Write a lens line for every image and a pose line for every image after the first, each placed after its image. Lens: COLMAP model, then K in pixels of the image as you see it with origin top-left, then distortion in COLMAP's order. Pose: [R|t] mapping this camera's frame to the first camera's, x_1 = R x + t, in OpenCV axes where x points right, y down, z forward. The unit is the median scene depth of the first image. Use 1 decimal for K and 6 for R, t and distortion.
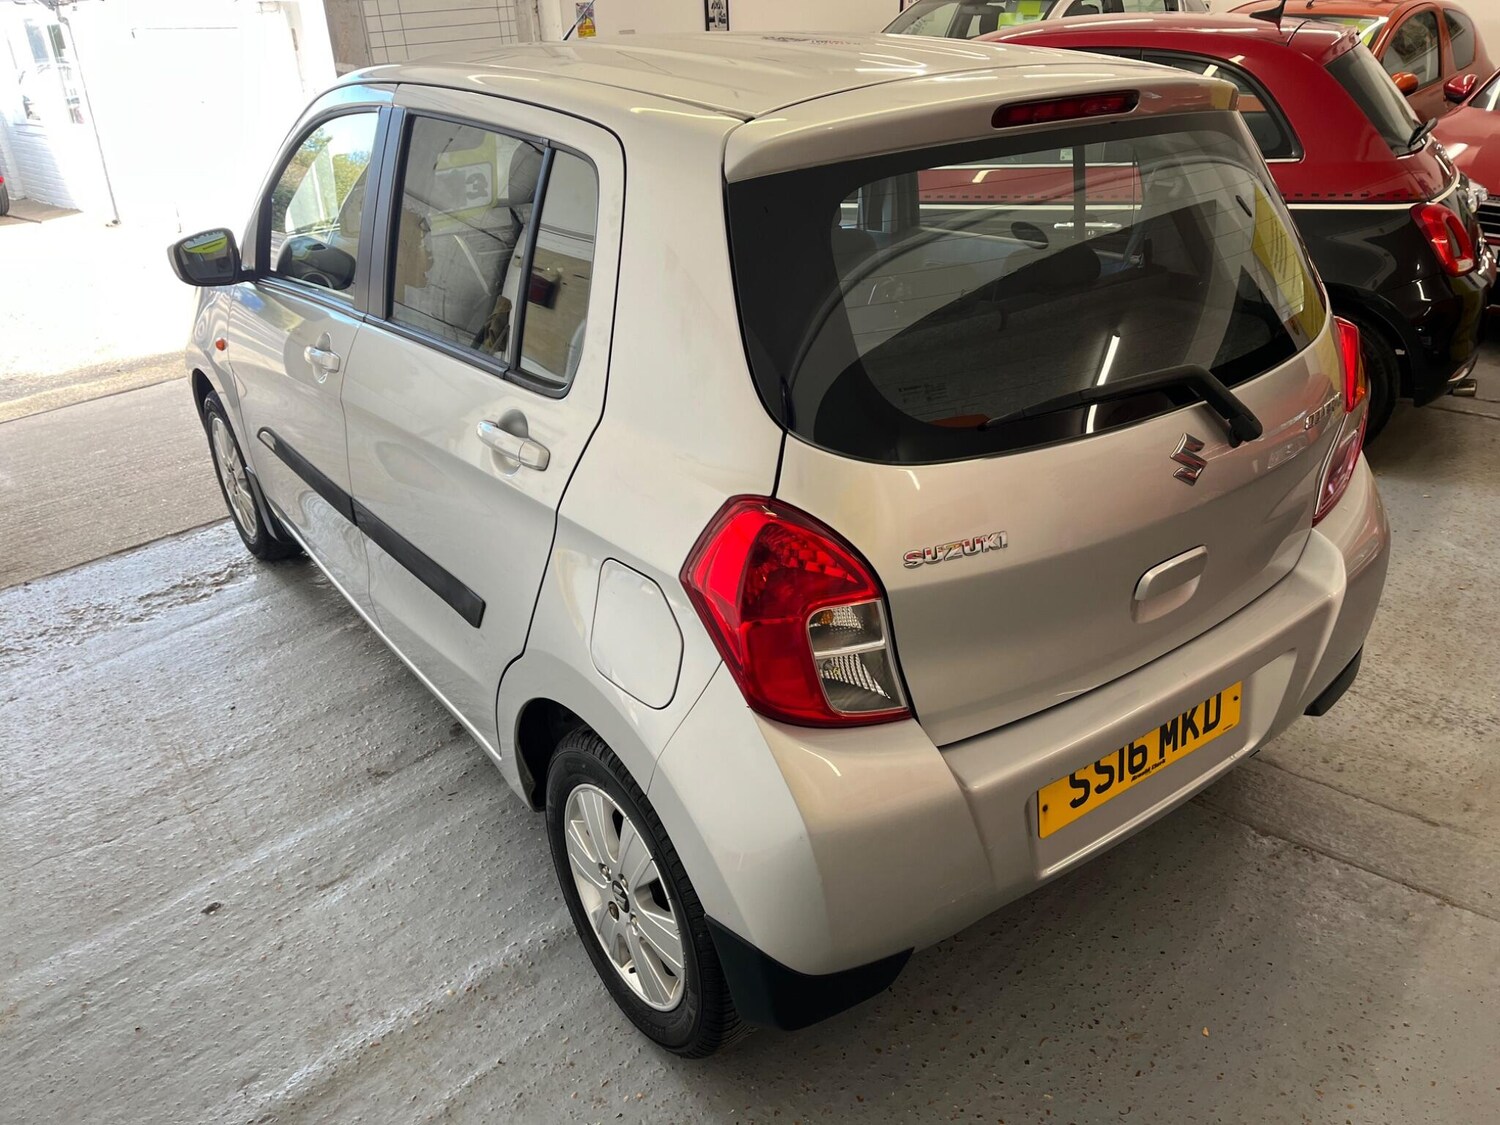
lens RADIAL K [[1135.0, 0, 758.8], [0, 1135.0, 576.7], [0, 0, 1]] dist [0.075335, -0.100341]
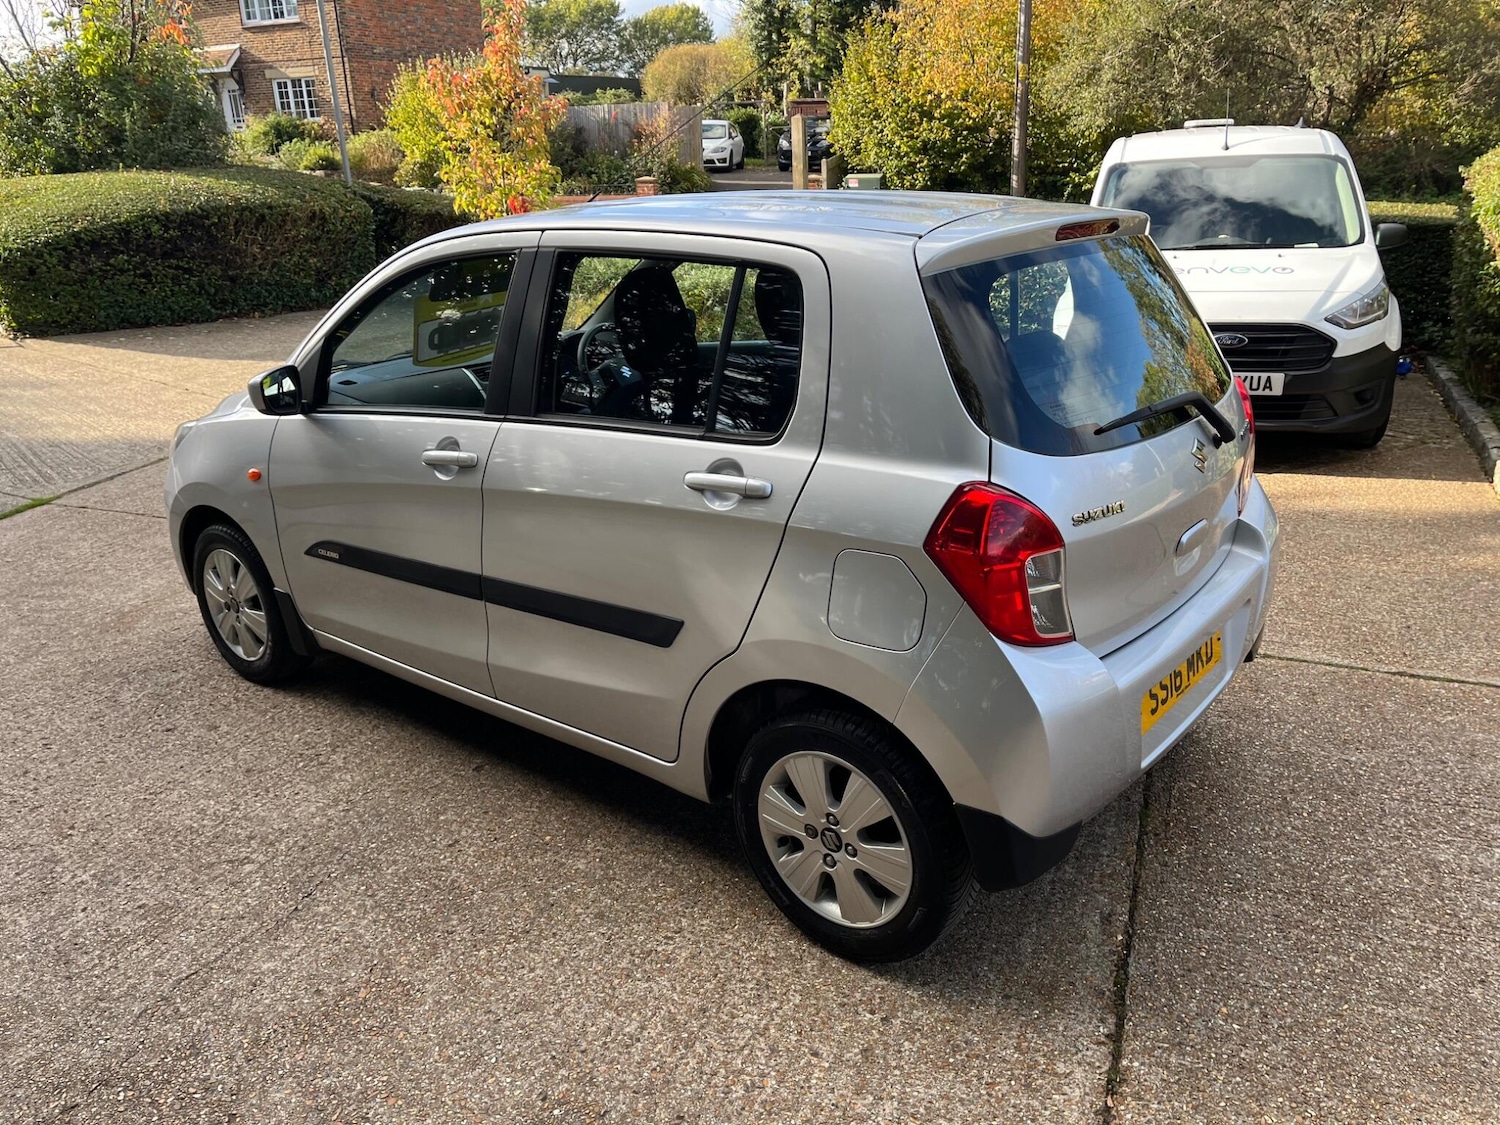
lens RADIAL K [[1135.0, 0, 753.5], [0, 1135.0, 556.4], [0, 0, 1]] dist [0.075335, -0.100341]
pose [[0.967906, -0.079628, 0.238366, -0.493663], [0.114418, 0.984099, -0.135860, 0.145285], [-0.223757, 0.158773, 0.961626, -0.237280]]
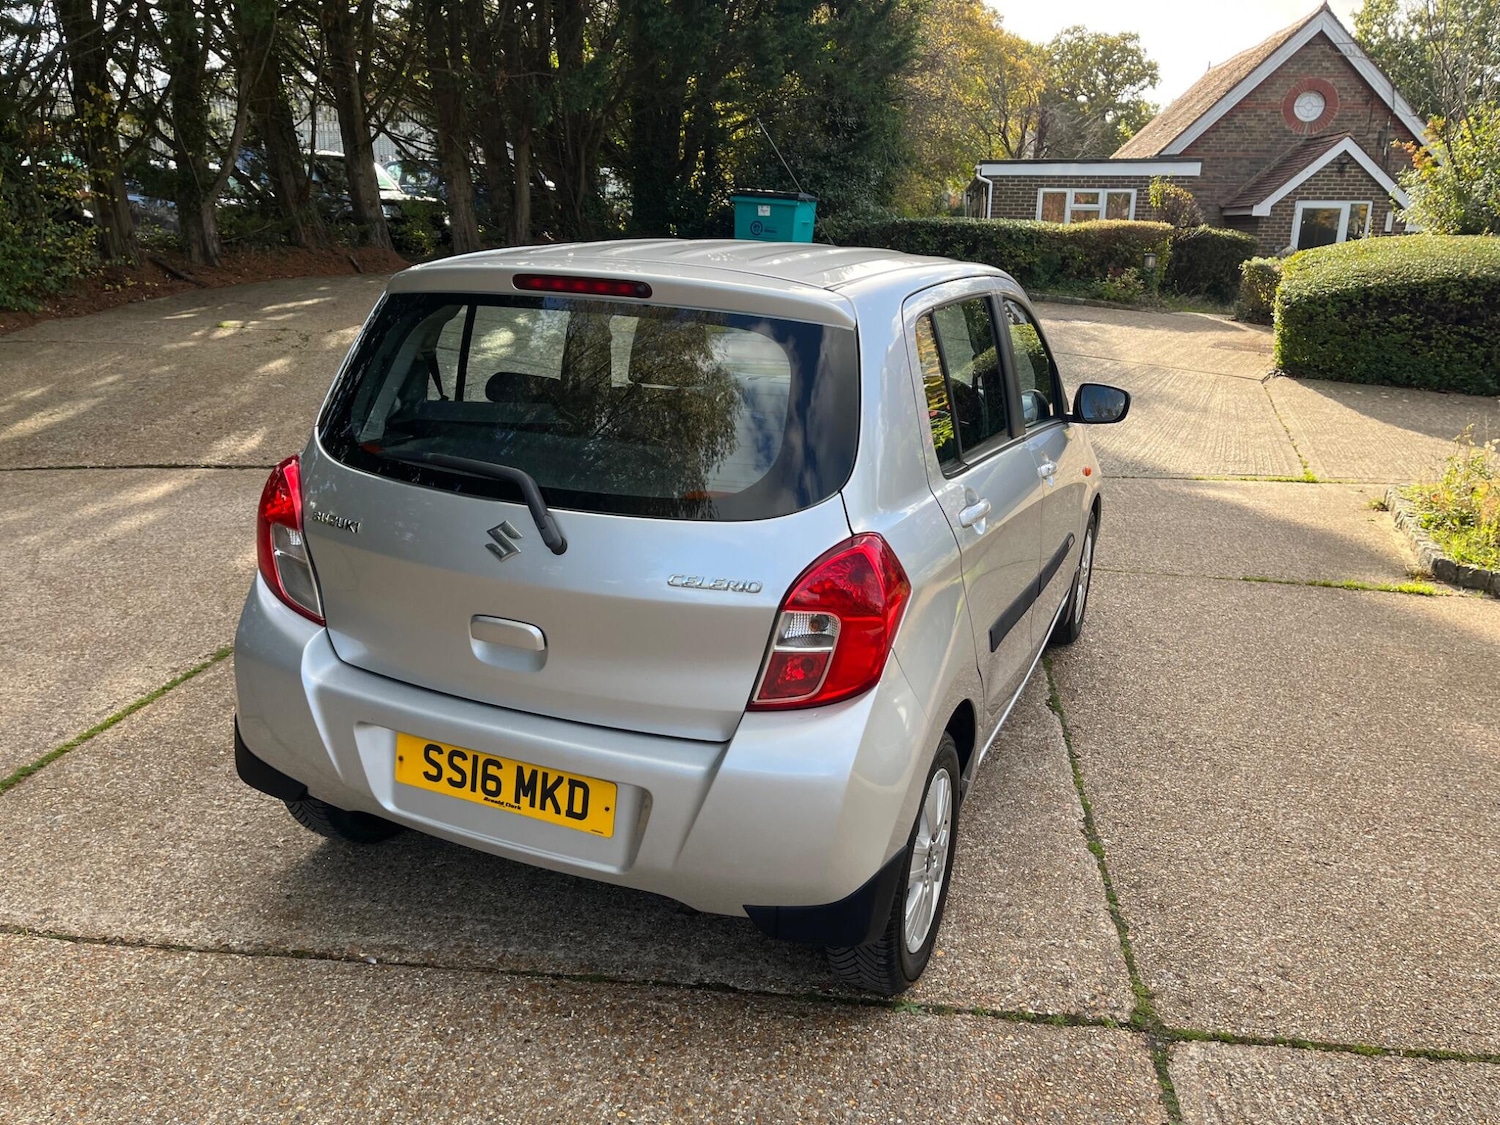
lens RADIAL K [[1135.0, 0, 765.1], [0, 1135.0, 558.9], [0, 0, 1]] dist [0.075335, -0.100341]
pose [[0.516693, 0.284519, -0.807513, 1.454307], [-0.432573, 0.900686, 0.040562, -0.244657], [0.738857, 0.328350, 0.588453, 0.429864]]
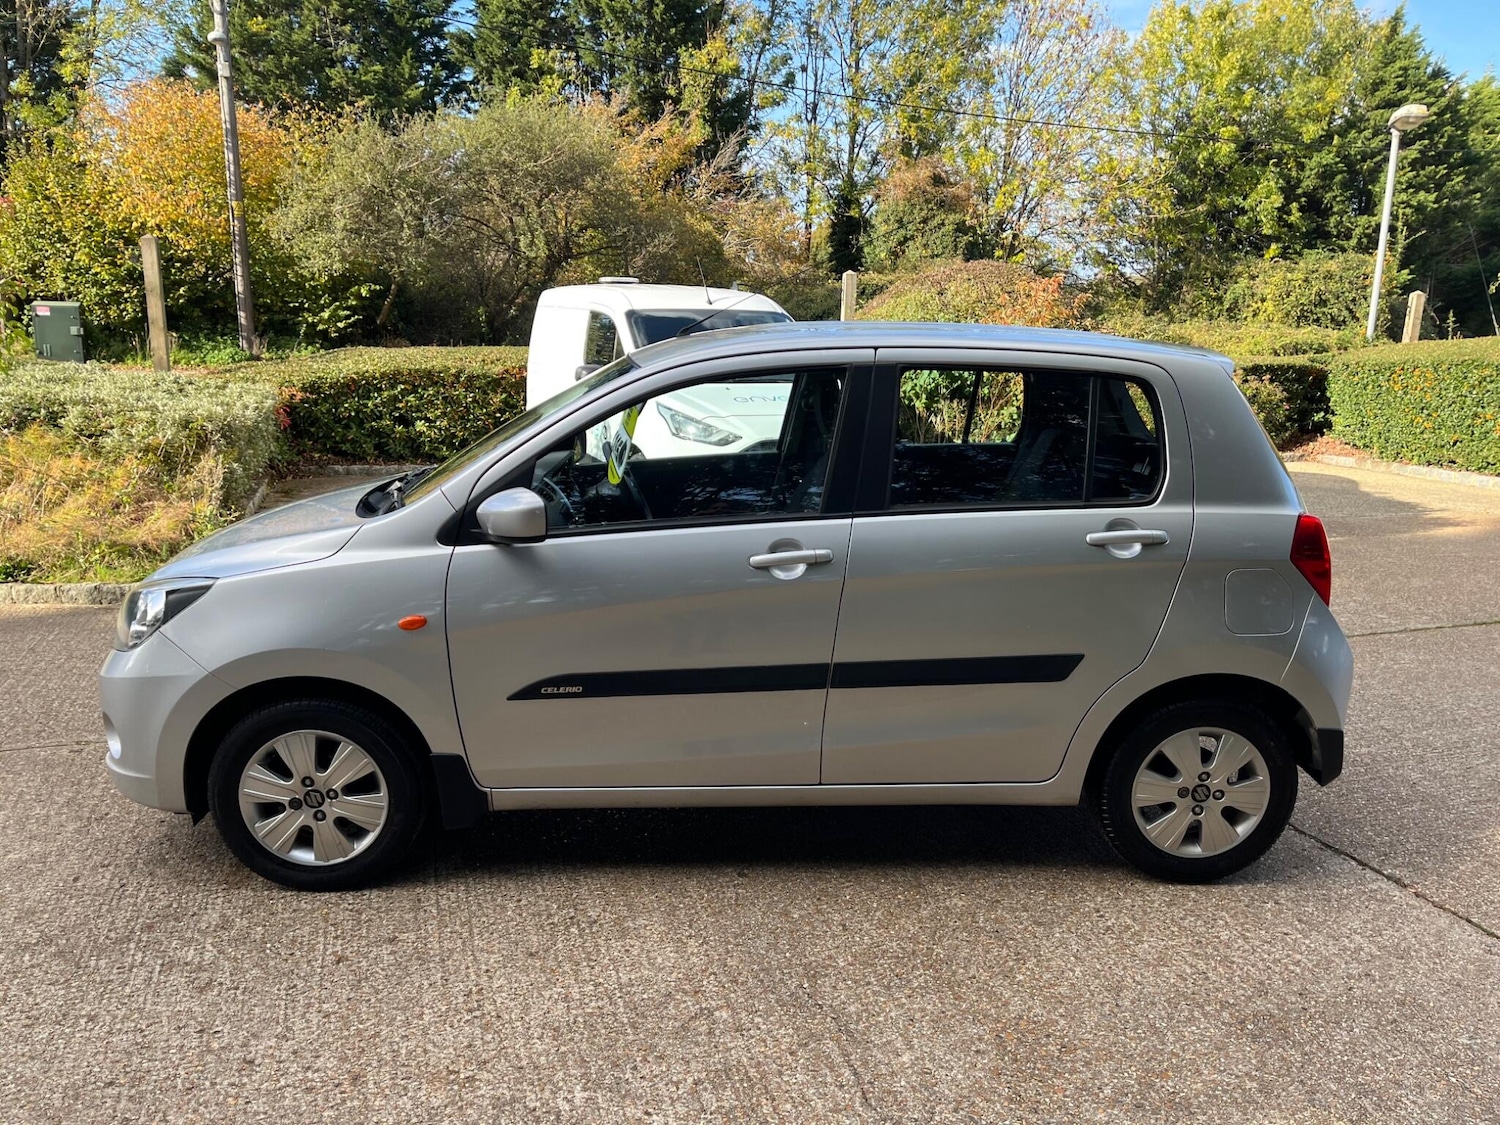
lens RADIAL K [[1135.0, 0, 743.4], [0, 1135.0, 575.2], [0, 0, 1]] dist [0.075335, -0.100341]
pose [[0.553111, -0.147420, 0.819961, -1.903362], [0.342930, 0.937258, -0.062817, -0.146403], [-0.759255, 0.315934, 0.568962, 0.471546]]
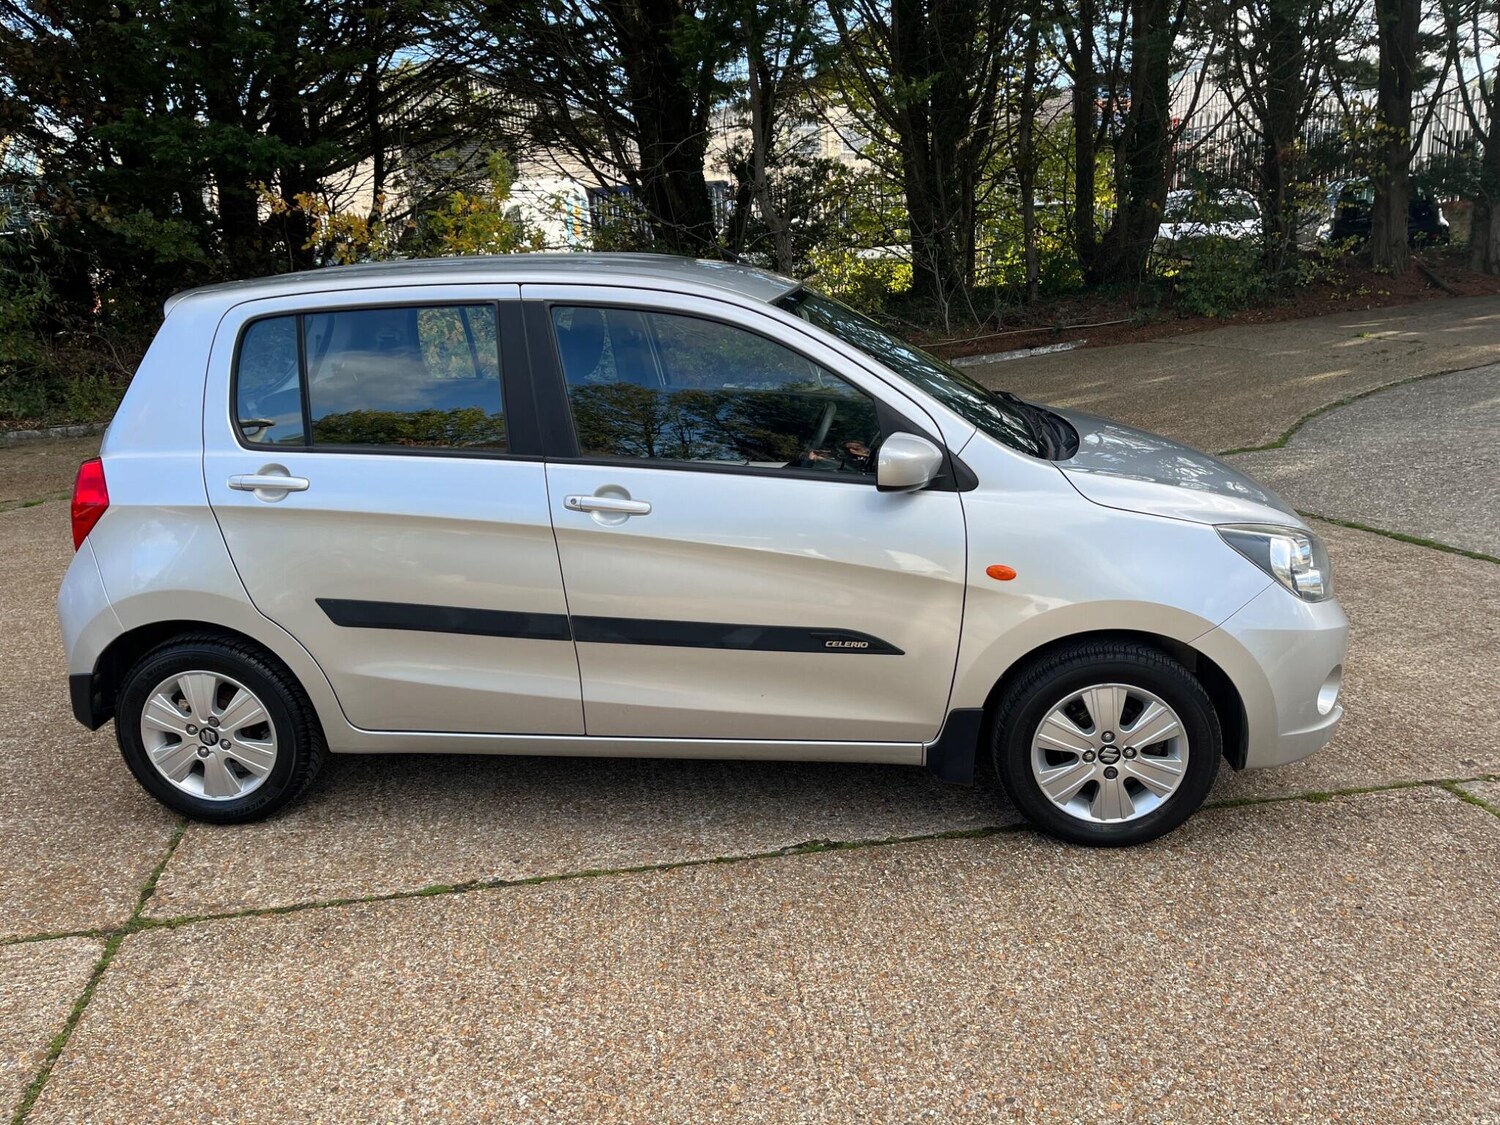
lens RADIAL K [[1135.0, 0, 747.3], [0, 1135.0, 559.3], [0, 0, 1]] dist [0.075335, -0.100341]
pose [[-0.670047, 0.253606, -0.697654, 1.166415], [-0.285208, 0.779741, 0.557369, -1.375251], [0.685341, 0.572440, -0.450133, 2.682428]]
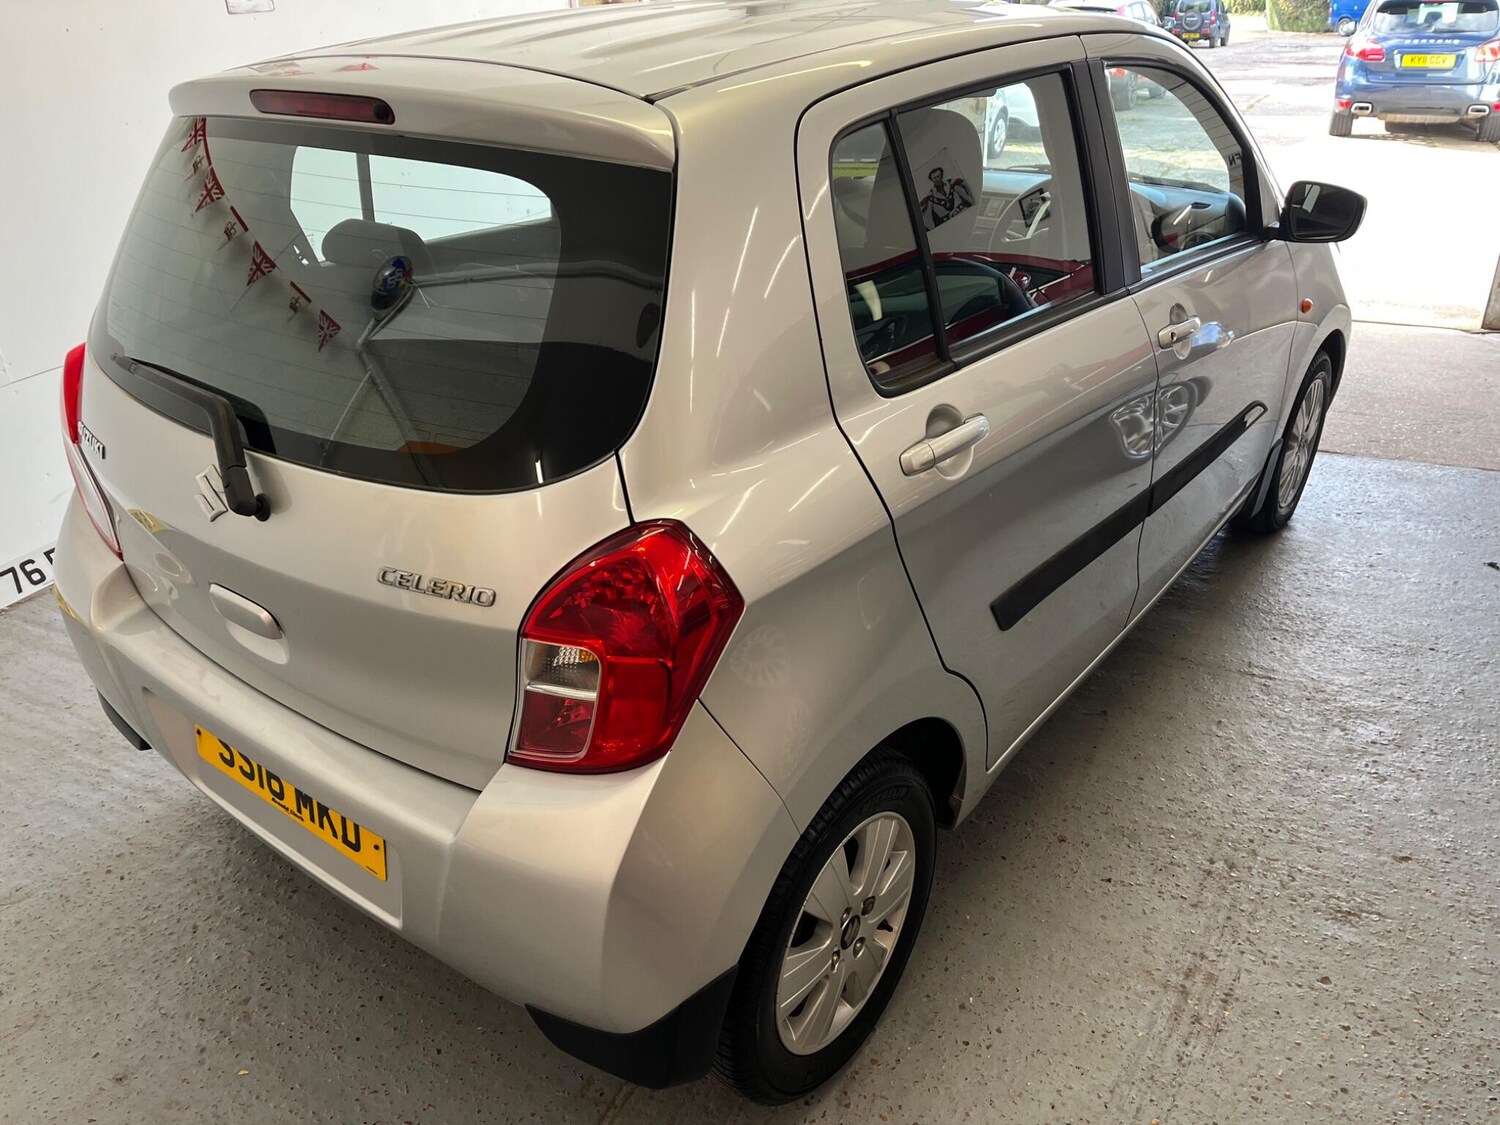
lens RADIAL K [[1135.0, 0, 748.7], [0, 1135.0, 567.4], [0, 0, 1]] dist [0.075335, -0.100341]
pose [[0.273551, 0.468230, -0.840197, 1.210284], [-0.410861, 0.846695, 0.338084, -0.505865], [0.869691, 0.252721, 0.423992, 0.921514]]
